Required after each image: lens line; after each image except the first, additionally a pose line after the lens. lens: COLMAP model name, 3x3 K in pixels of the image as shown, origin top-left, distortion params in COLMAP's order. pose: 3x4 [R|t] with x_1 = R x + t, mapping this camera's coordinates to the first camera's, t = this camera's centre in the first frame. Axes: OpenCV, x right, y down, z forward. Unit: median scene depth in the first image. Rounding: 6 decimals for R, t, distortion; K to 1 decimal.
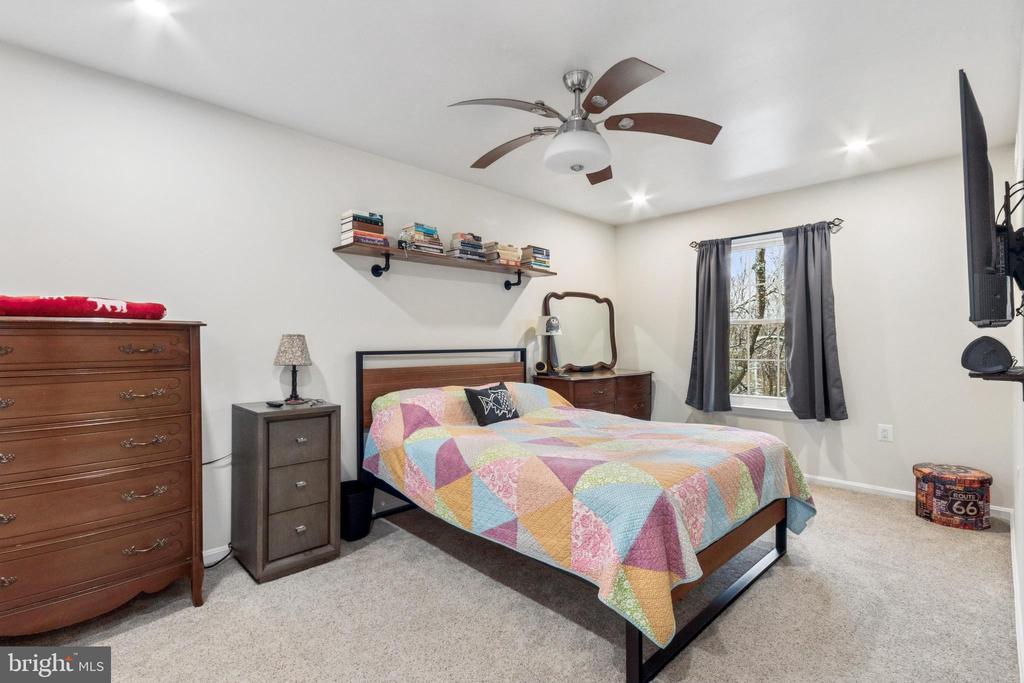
lens RADIAL K [[473.6, 0, 512.5], [0, 473.6, 343.3], [0, 0, 1]] dist [0.001933, -0.001126]
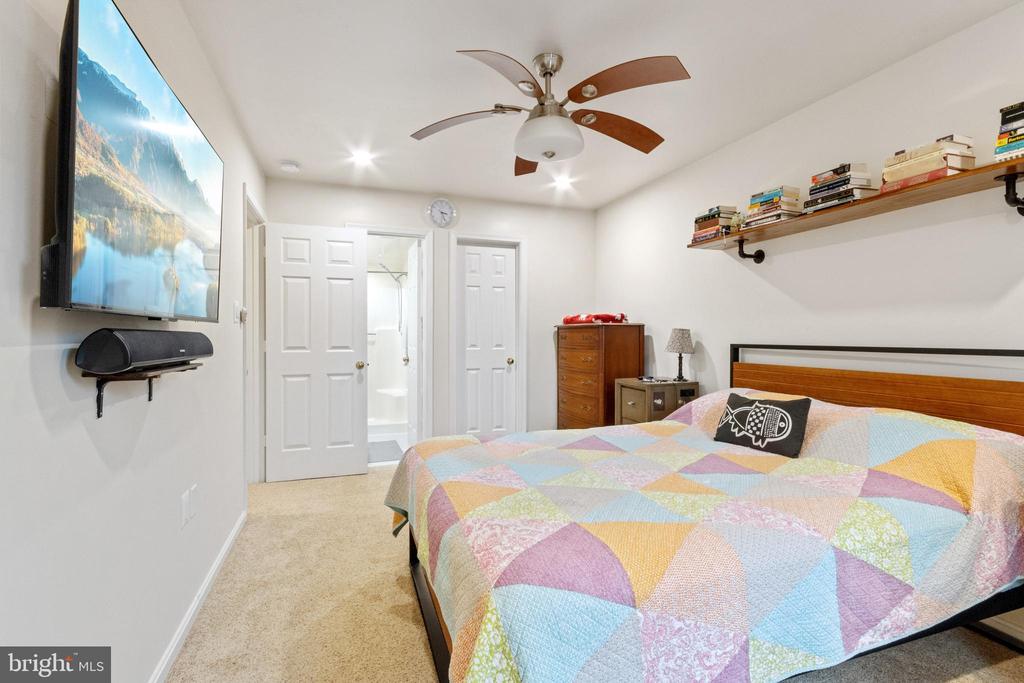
lens RADIAL K [[473.6, 0, 513.8], [0, 473.6, 338.5], [0, 0, 1]] dist [0.001933, -0.001126]
pose [[-0.410476, 0.006767, -0.911846, 0.749999], [-0.002093, 0.999963, 0.008363, -0.002431], [0.911869, 0.005341, -0.410447, 0.954678]]
